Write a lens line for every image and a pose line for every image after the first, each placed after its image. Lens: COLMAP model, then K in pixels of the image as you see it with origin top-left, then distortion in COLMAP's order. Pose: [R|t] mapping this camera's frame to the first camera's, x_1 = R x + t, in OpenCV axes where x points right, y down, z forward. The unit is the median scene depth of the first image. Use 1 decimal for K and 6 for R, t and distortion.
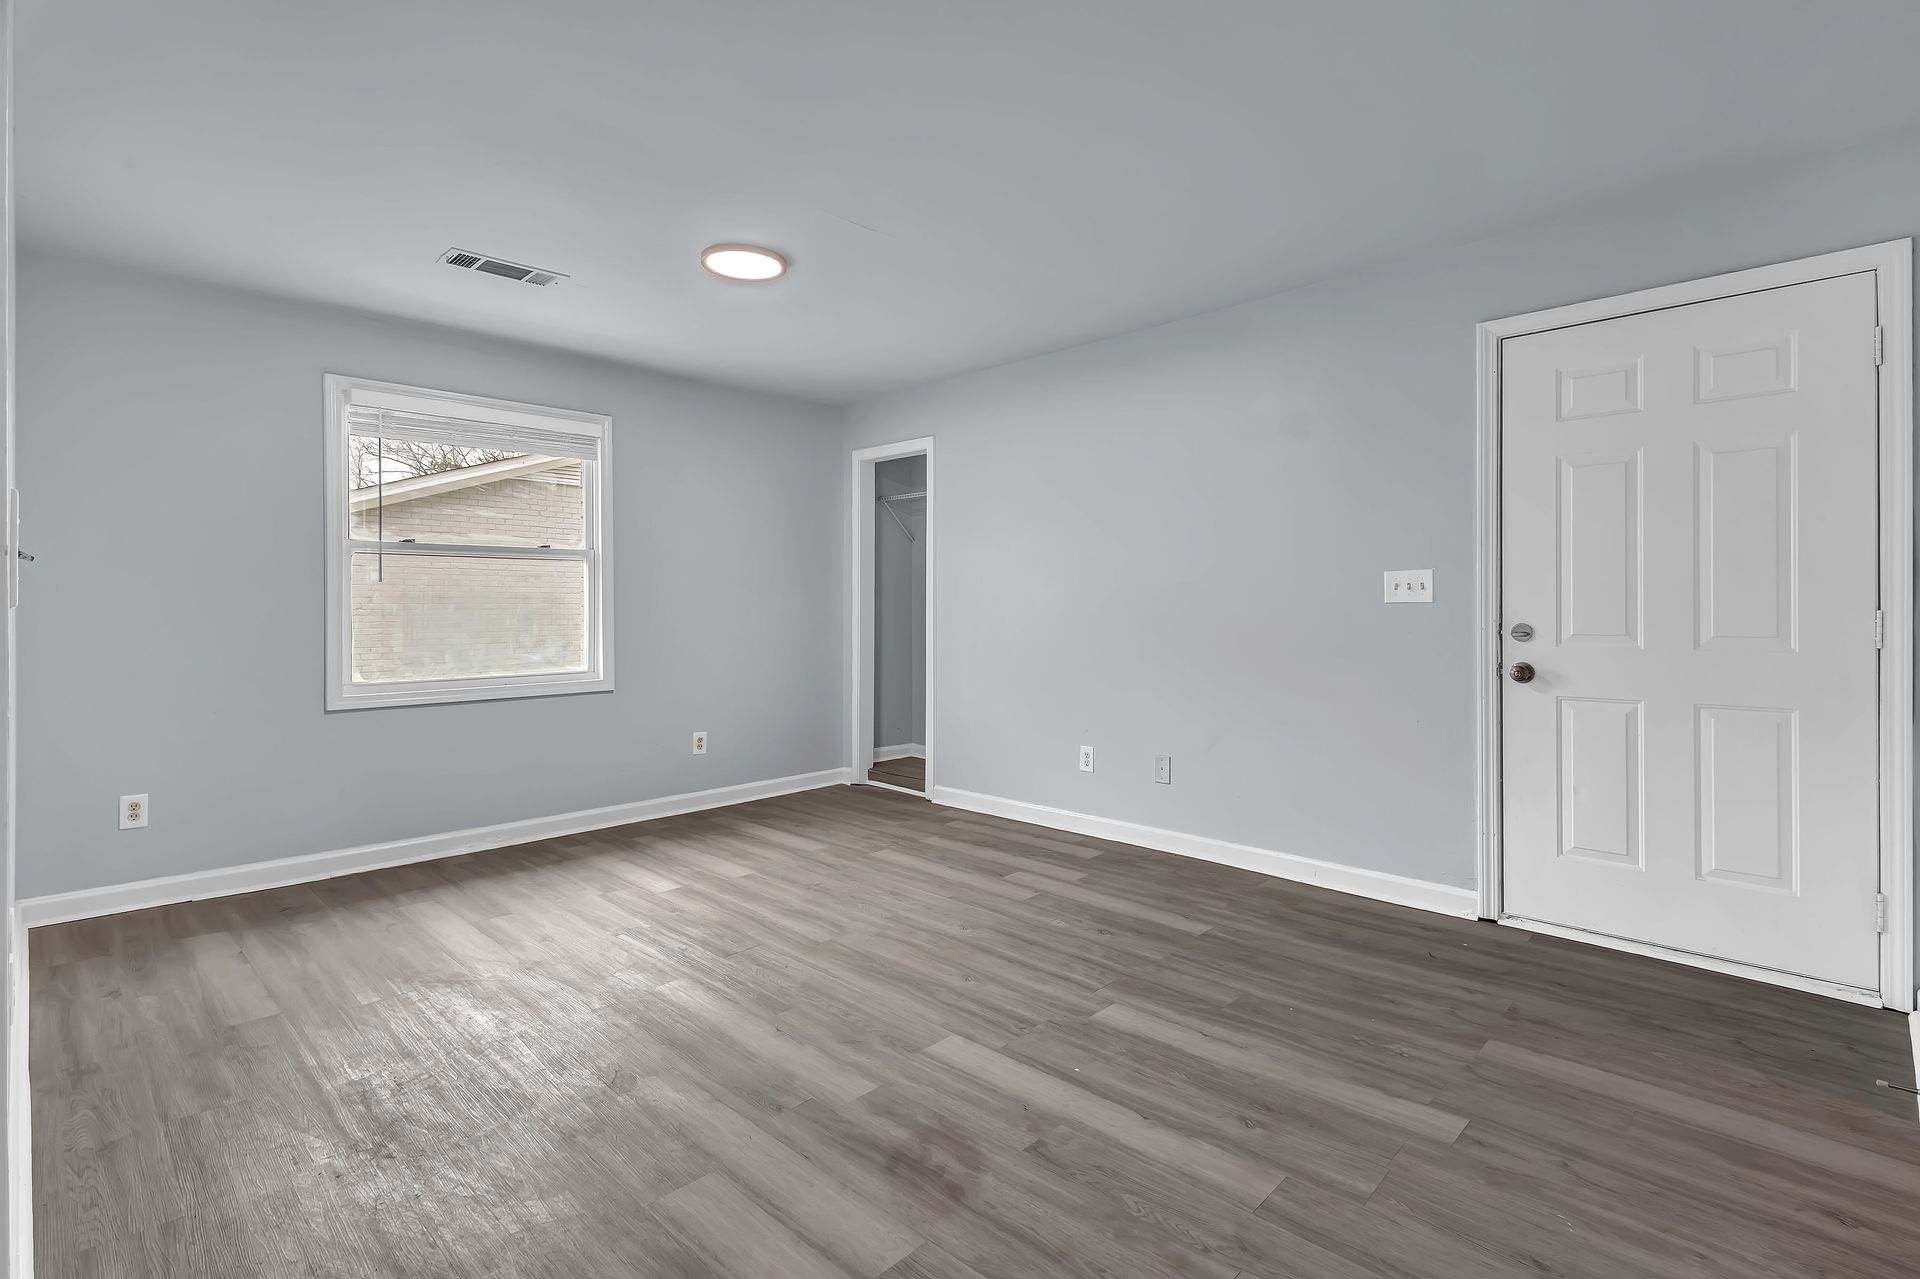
lens RADIAL K [[947.8, 0, 954.5], [0, 947.8, 608.9], [0, 0, 1]] dist [0.010465, 0.000117]
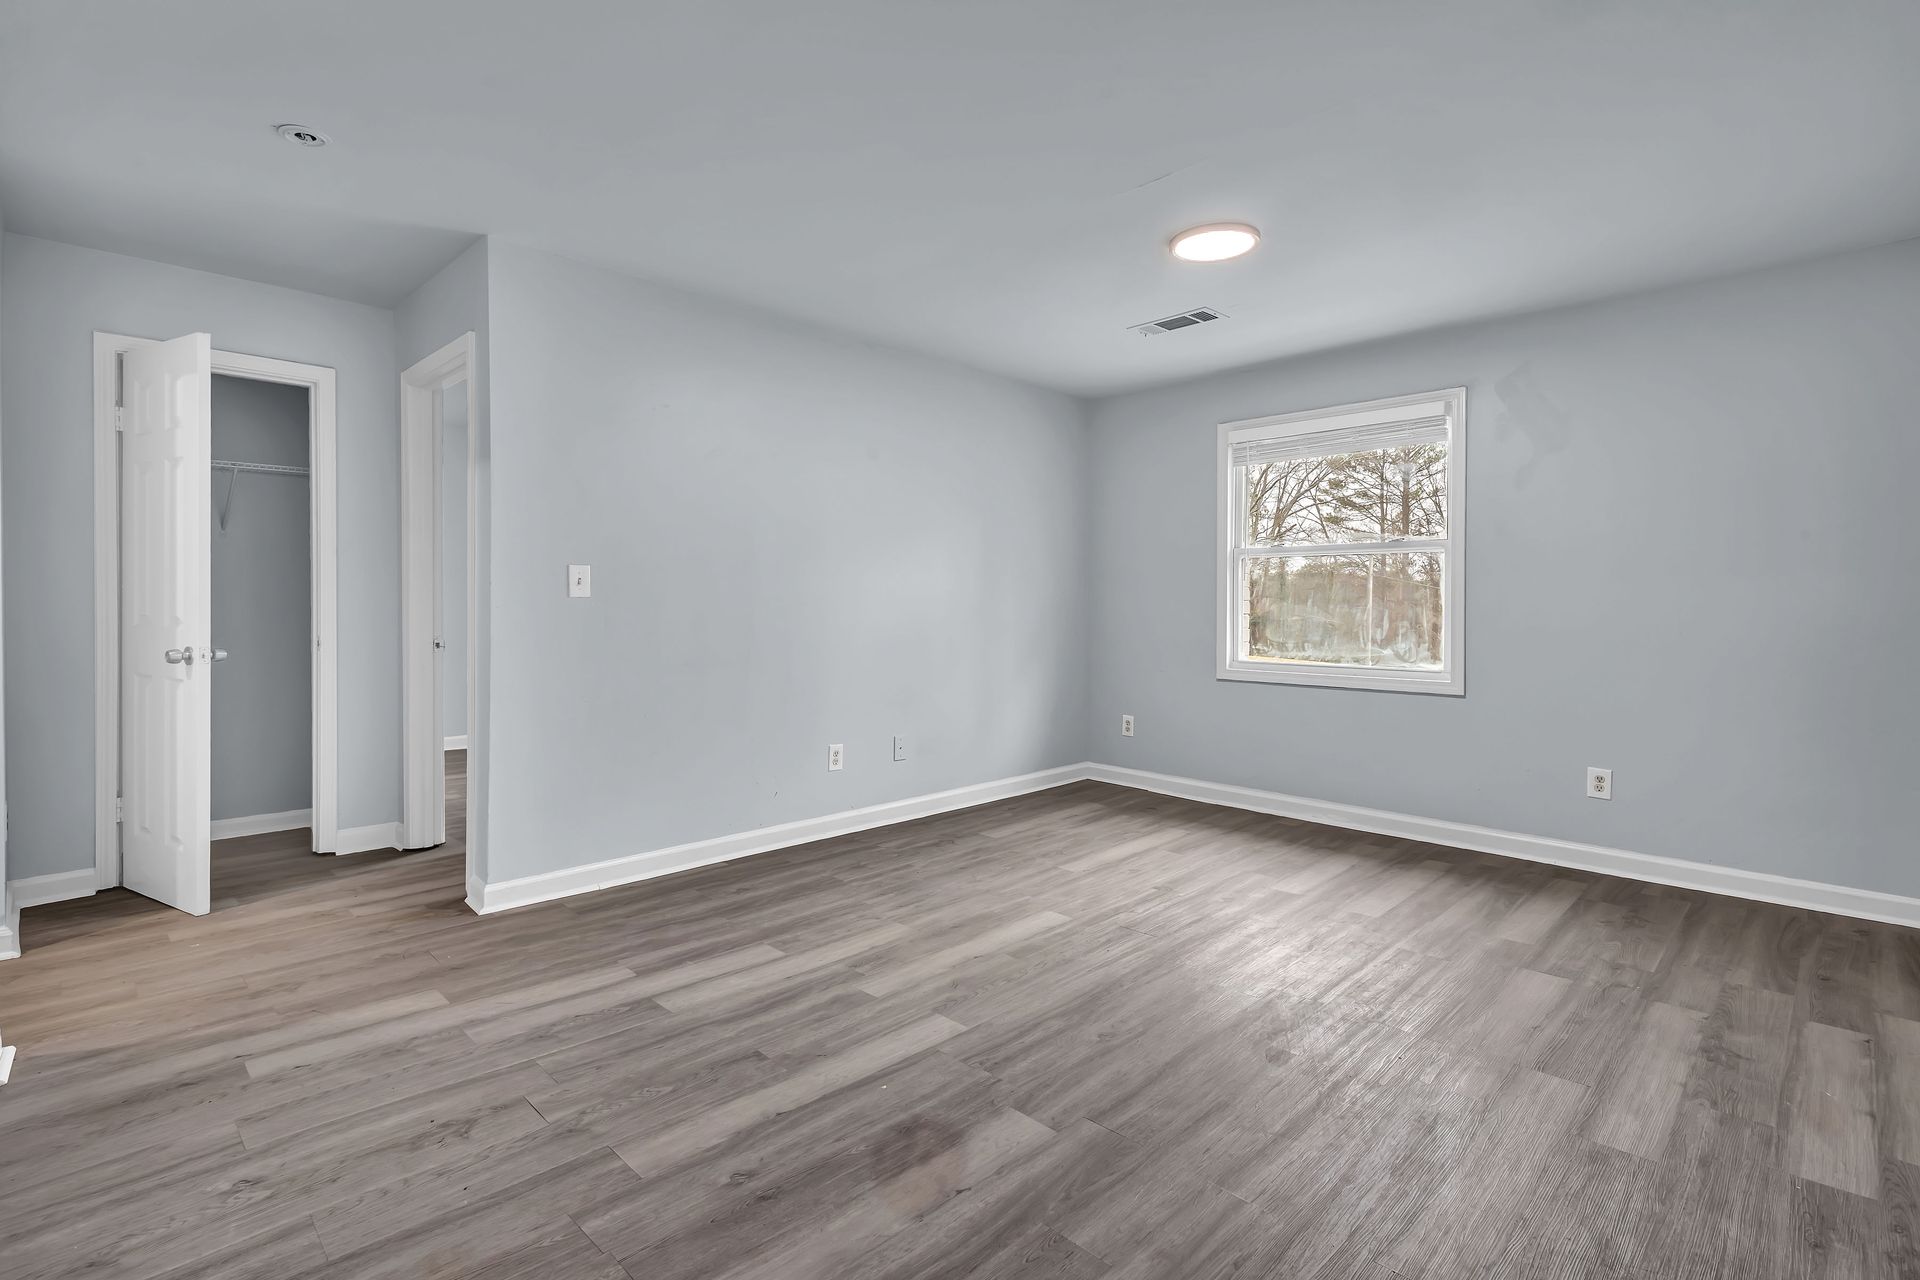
lens RADIAL K [[890.9, 0, 917.0], [0, 890.9, 609.0], [0, 0, 1]] dist [0.016631, -0.000705]
pose [[-0.049809, 0.012243, -0.998684, 0.756889], [-0.006703, 0.999898, 0.012592, -0.003386], [0.998736, 0.007321, -0.049722, 0.800363]]
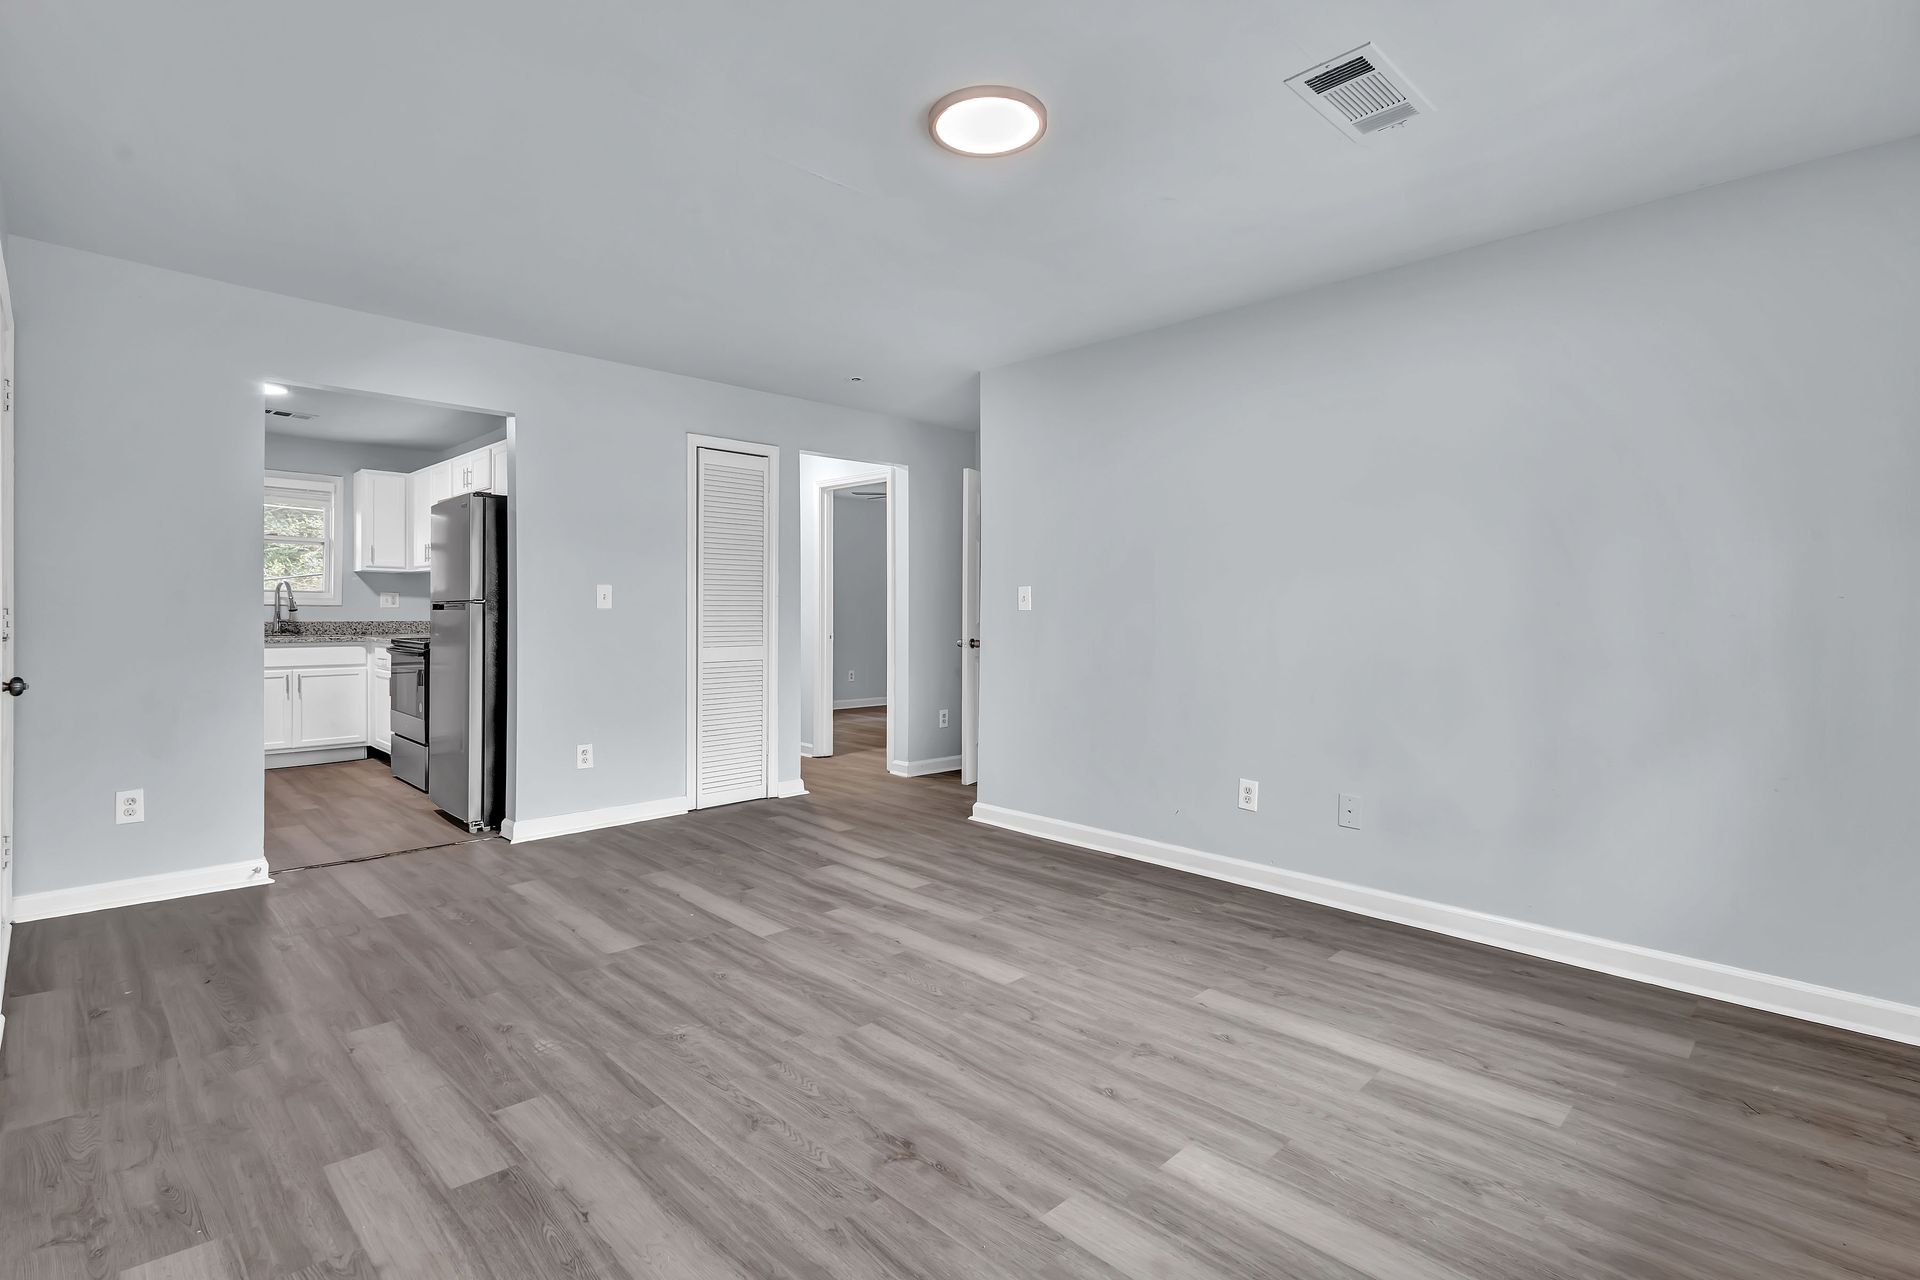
lens RADIAL K [[868.3, 0, 942.4], [0, 868.3, 611.3], [0, 0, 1]] dist [0.008013, -0.000066]
pose [[-0.999862, -0.004668, 0.015933, -0.214826], [-0.004666, 0.999989, 0.000130, 0.000785], [-0.015933, 0.000055, -0.999873, 1.769470]]
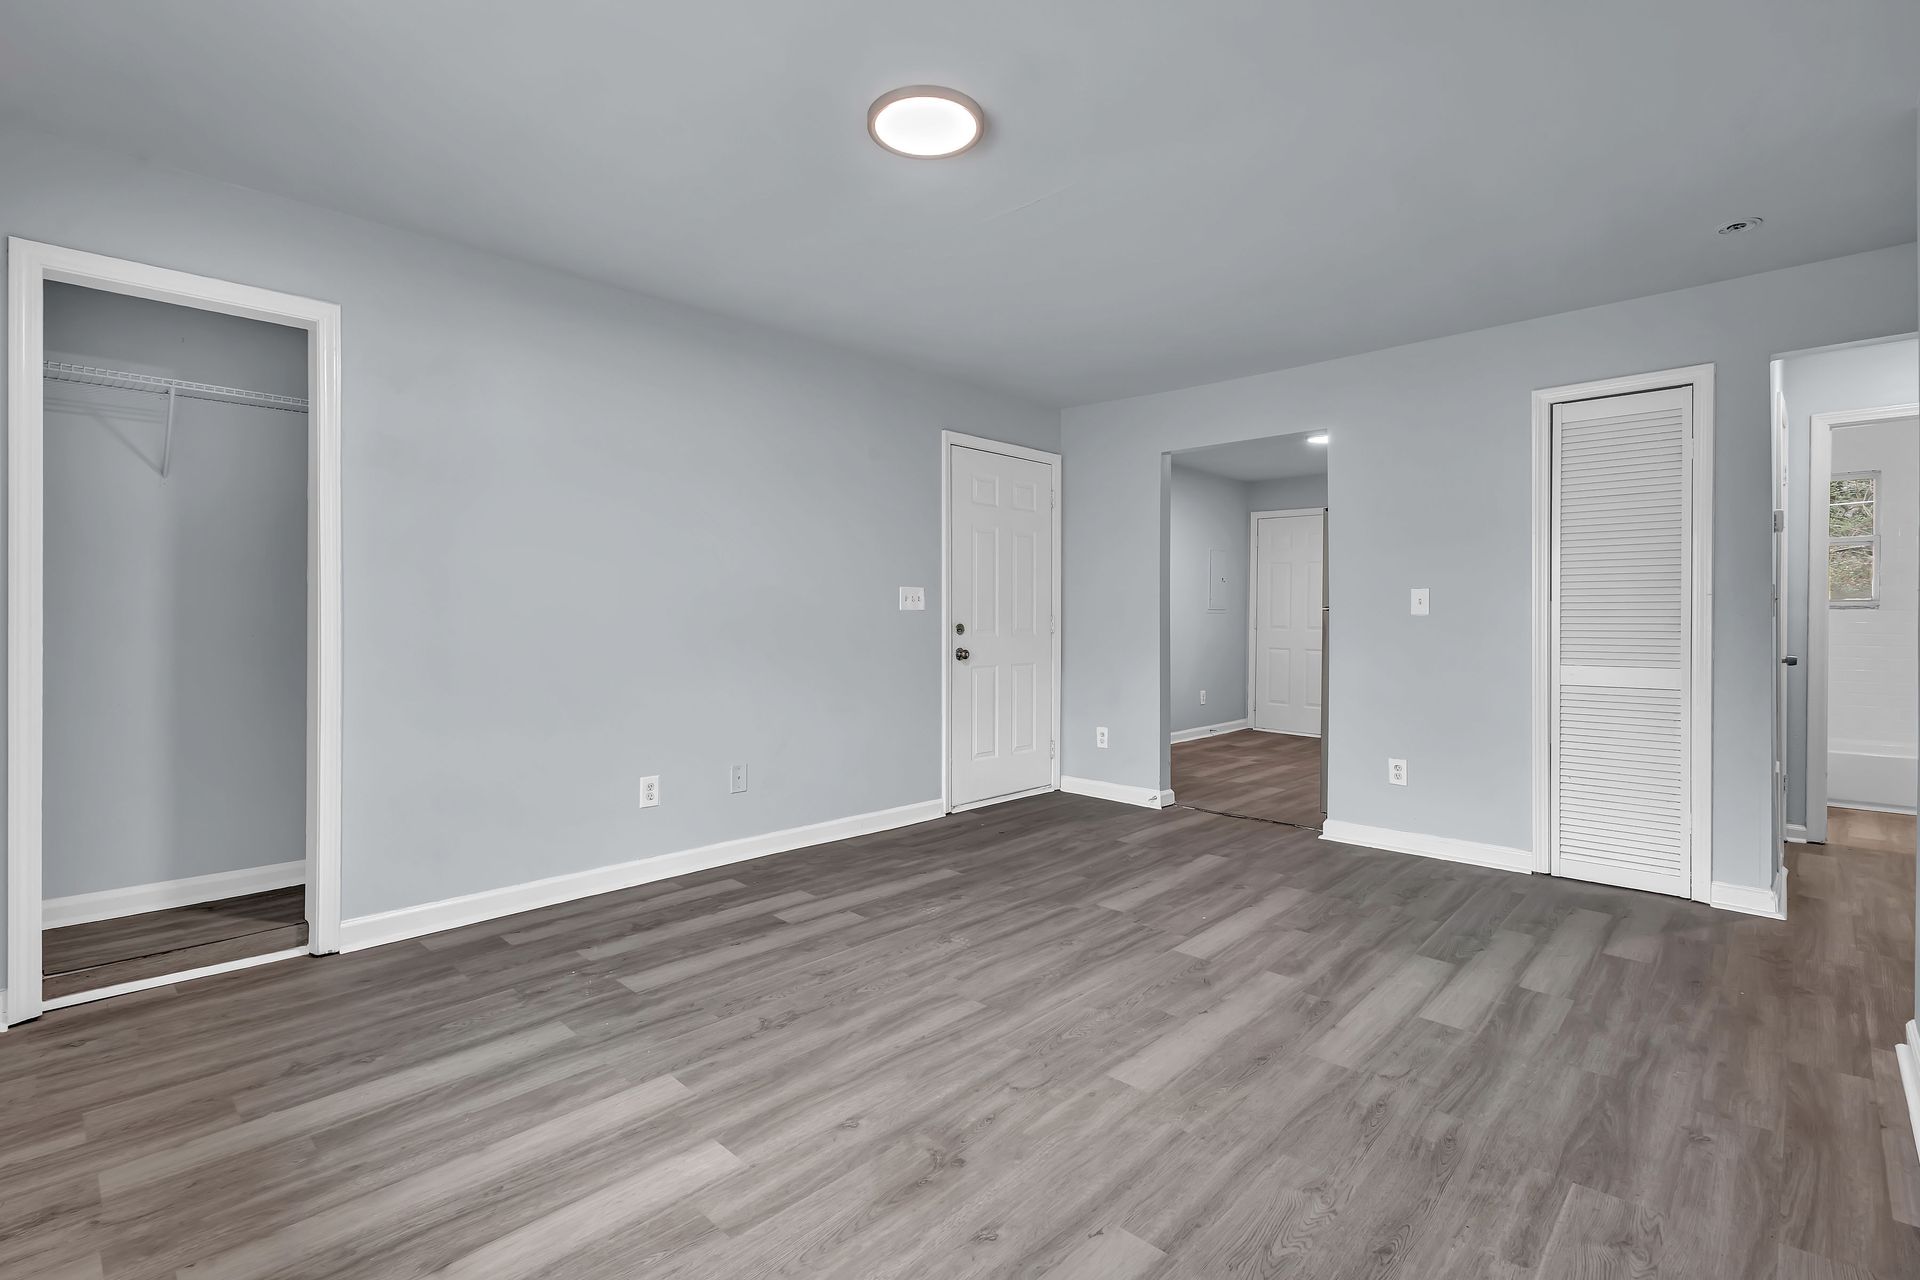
lens RADIAL K [[898.7, 0, 991.5], [0, 898.7, 617.3], [0, 0, 1]] dist [0.013100, -0.000011]
pose [[-0.054925, -0.002641, 0.998487, -0.963516], [-0.003494, 0.999991, 0.002453, 0.000661], [-0.998484, -0.003354, -0.054933, 1.059621]]
